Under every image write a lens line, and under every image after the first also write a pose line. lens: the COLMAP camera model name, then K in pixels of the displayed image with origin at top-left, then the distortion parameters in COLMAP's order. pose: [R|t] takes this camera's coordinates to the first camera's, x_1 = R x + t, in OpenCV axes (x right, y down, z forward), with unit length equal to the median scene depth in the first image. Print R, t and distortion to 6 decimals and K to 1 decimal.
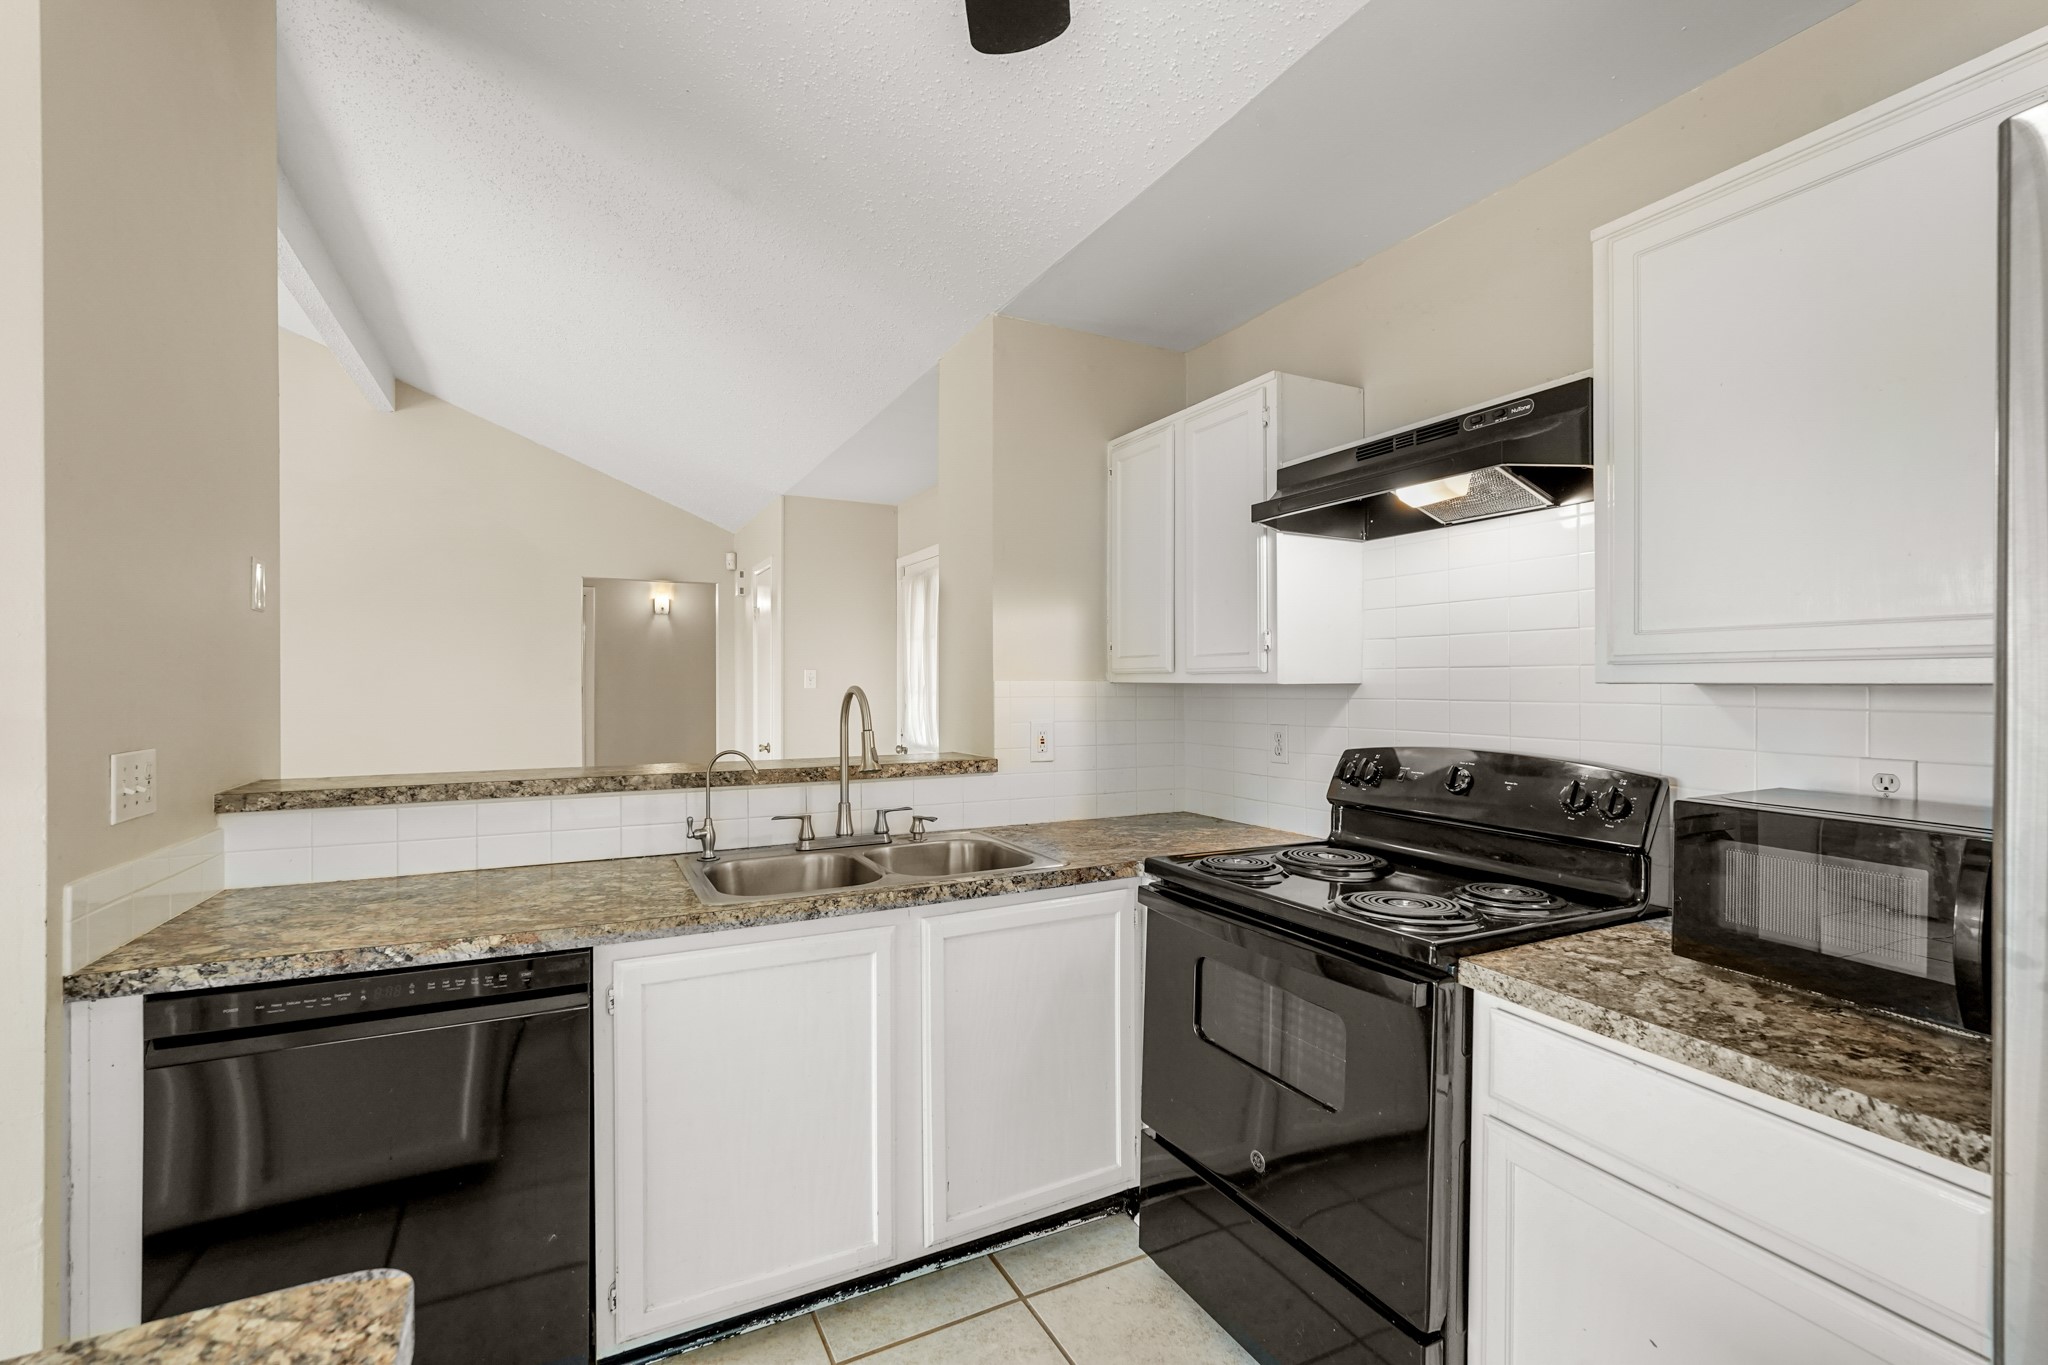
lens RADIAL K [[899.6, 0, 1021.3], [0, 899.6, 686.3], [0, 0, 1]] dist [-0.020045, 0.008057]
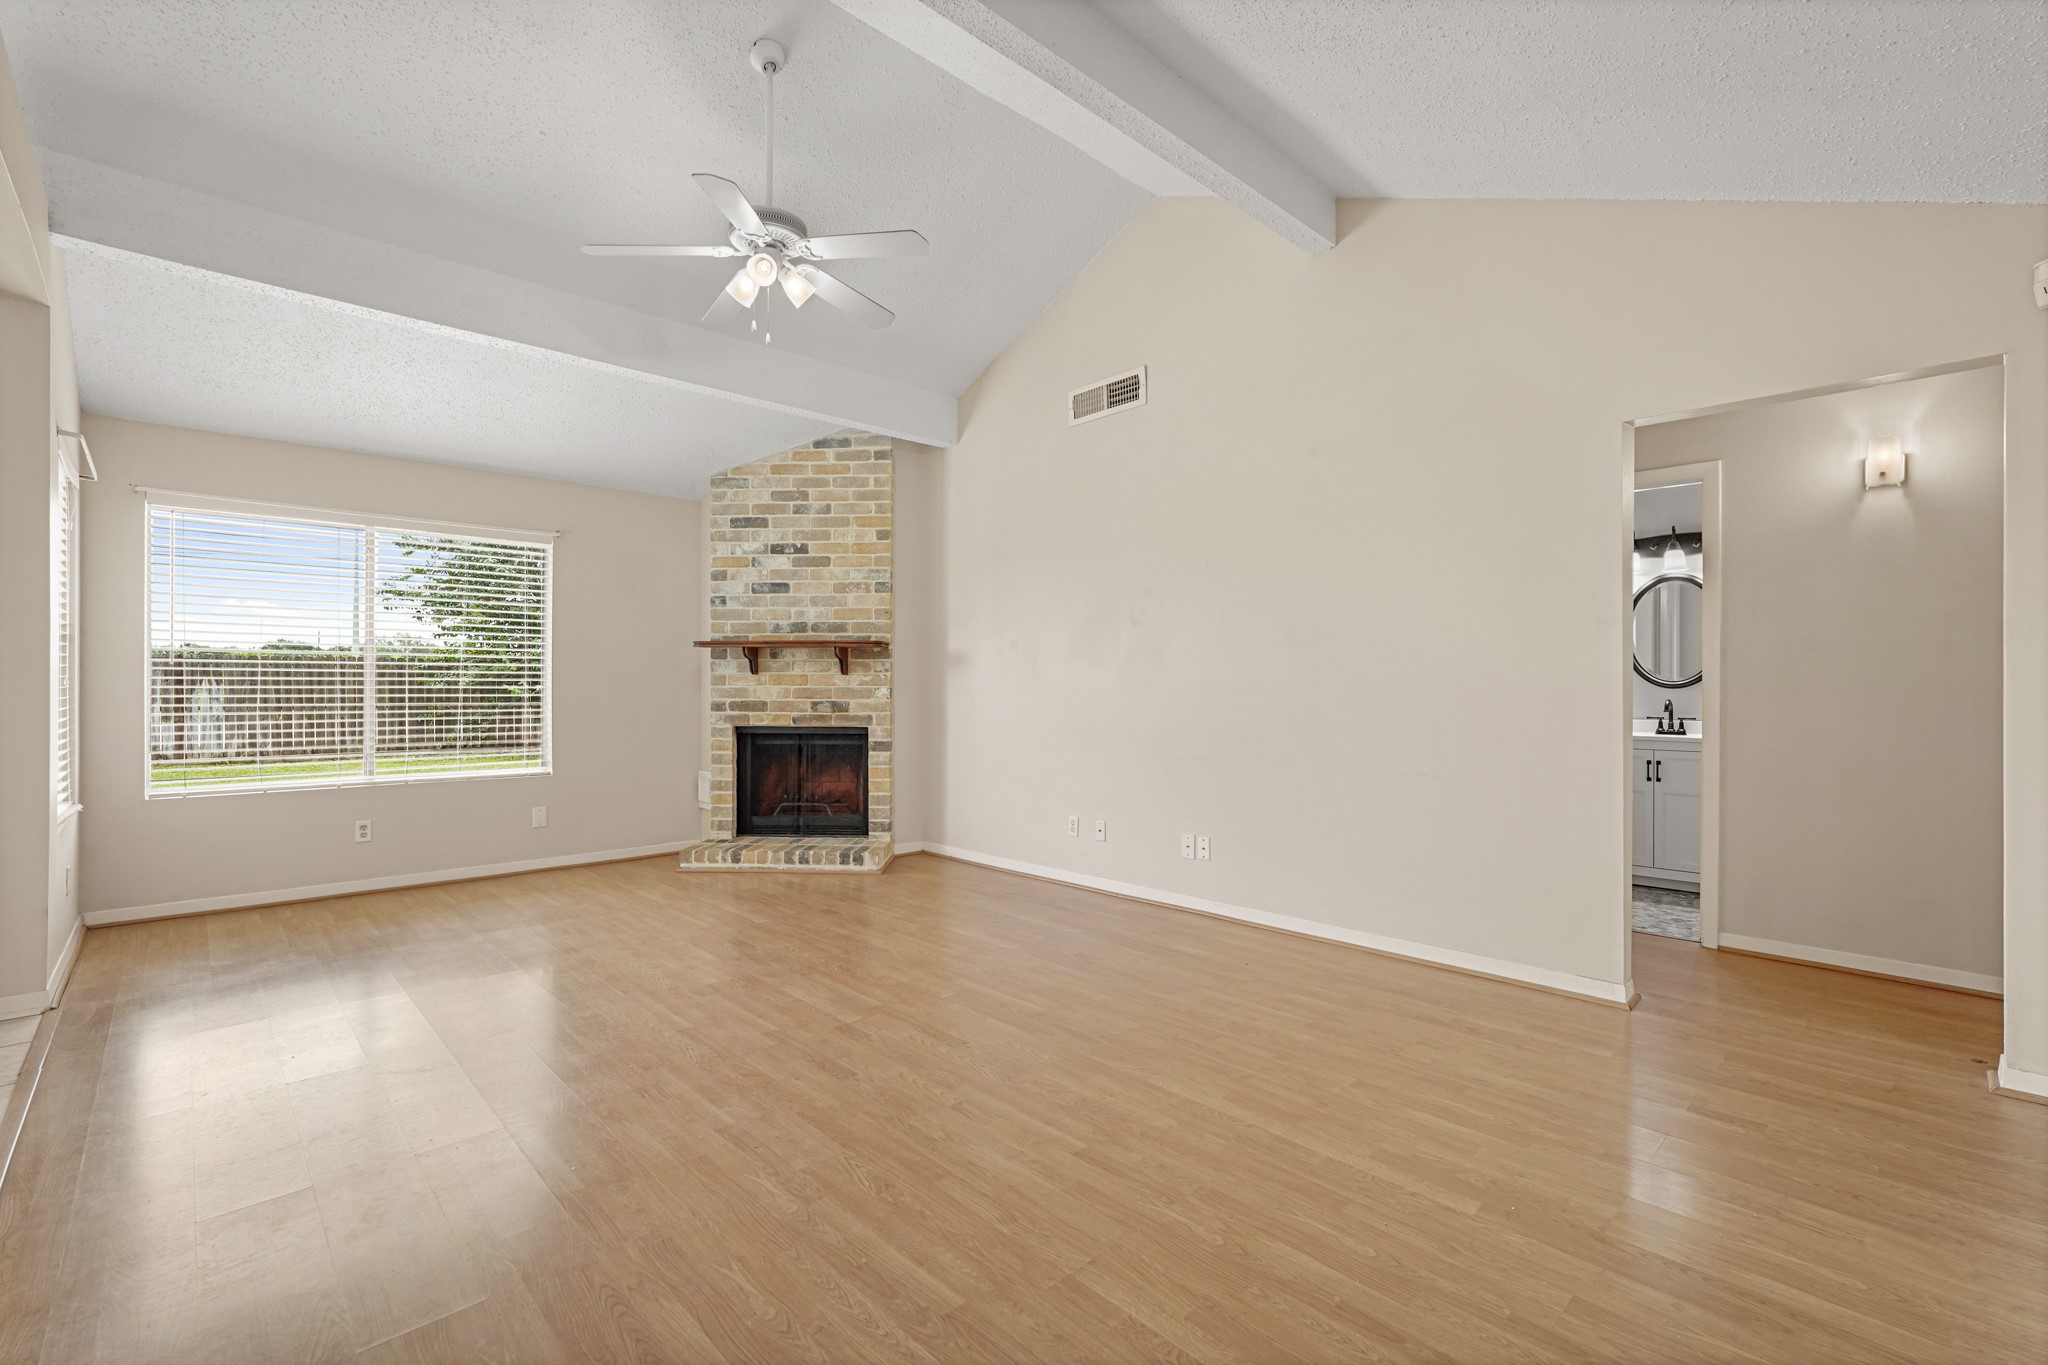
lens RADIAL K [[899.6, 0, 1024.0], [0, 899.6, 683.9], [0, 0, 1]] dist [-0.020045, 0.008057]
pose [[0.276088, 0.001797, -0.961131, -0.274015], [-0.001800, 0.999997, 0.001352, 0.076415], [0.961131, 0.001356, 0.276090, 1.527257]]
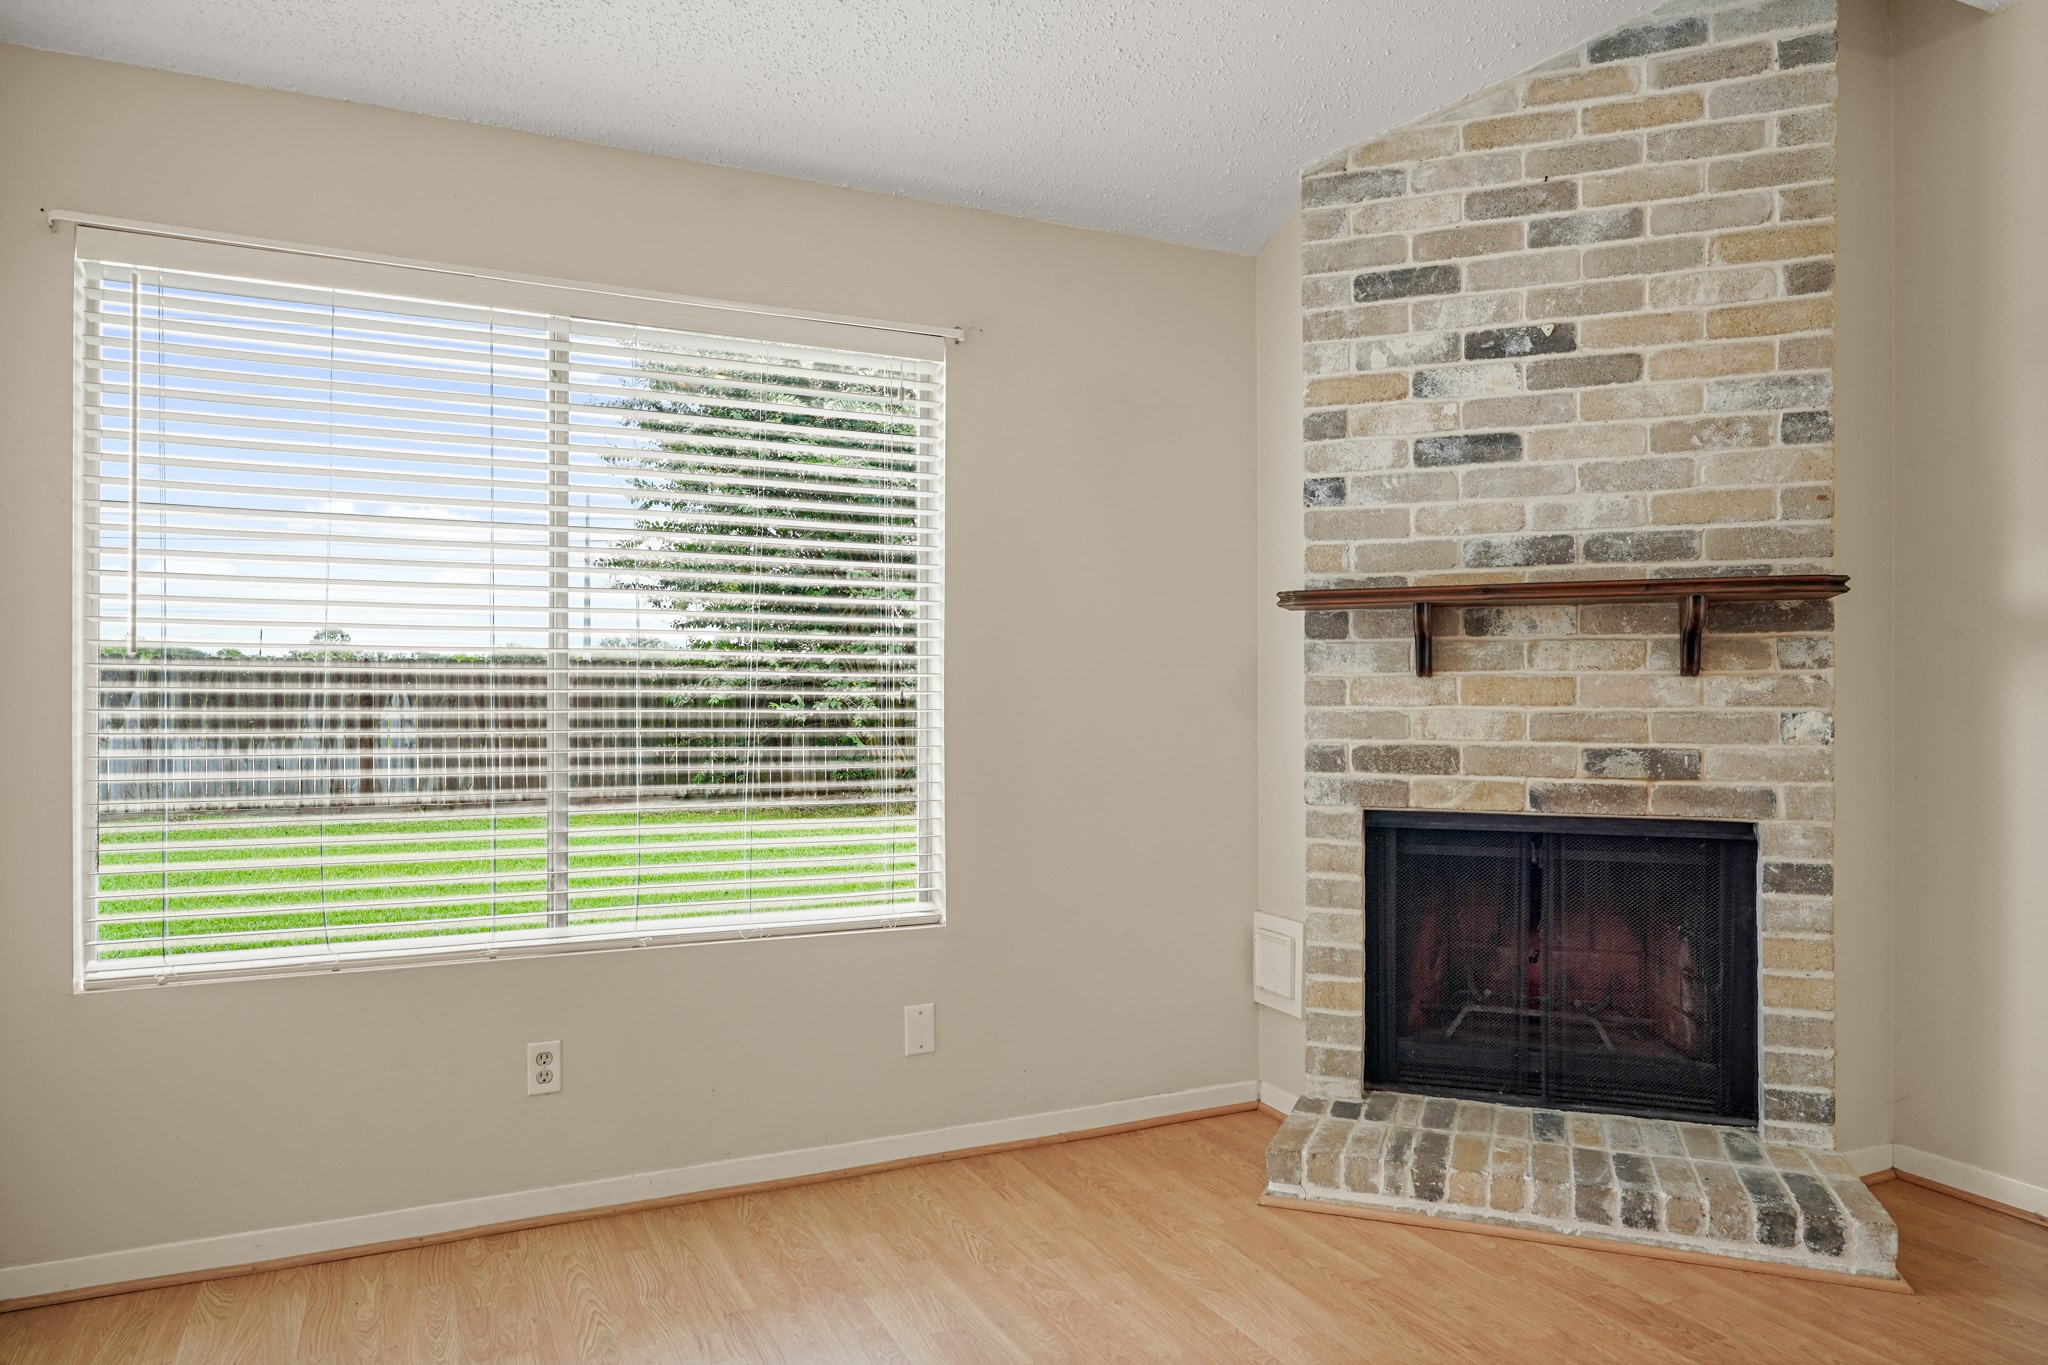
lens RADIAL K [[1319.1, 0, 1027.3], [0, 1319.1, 689.7], [0, 0, 1]] dist [0.006825, -0.002638]
pose [[-0.038907, -0.004353, -0.999233, -1.575275], [0.000416, 0.999990, -0.004373, 0.074161], [0.999243, -0.000586, -0.038905, 1.089641]]
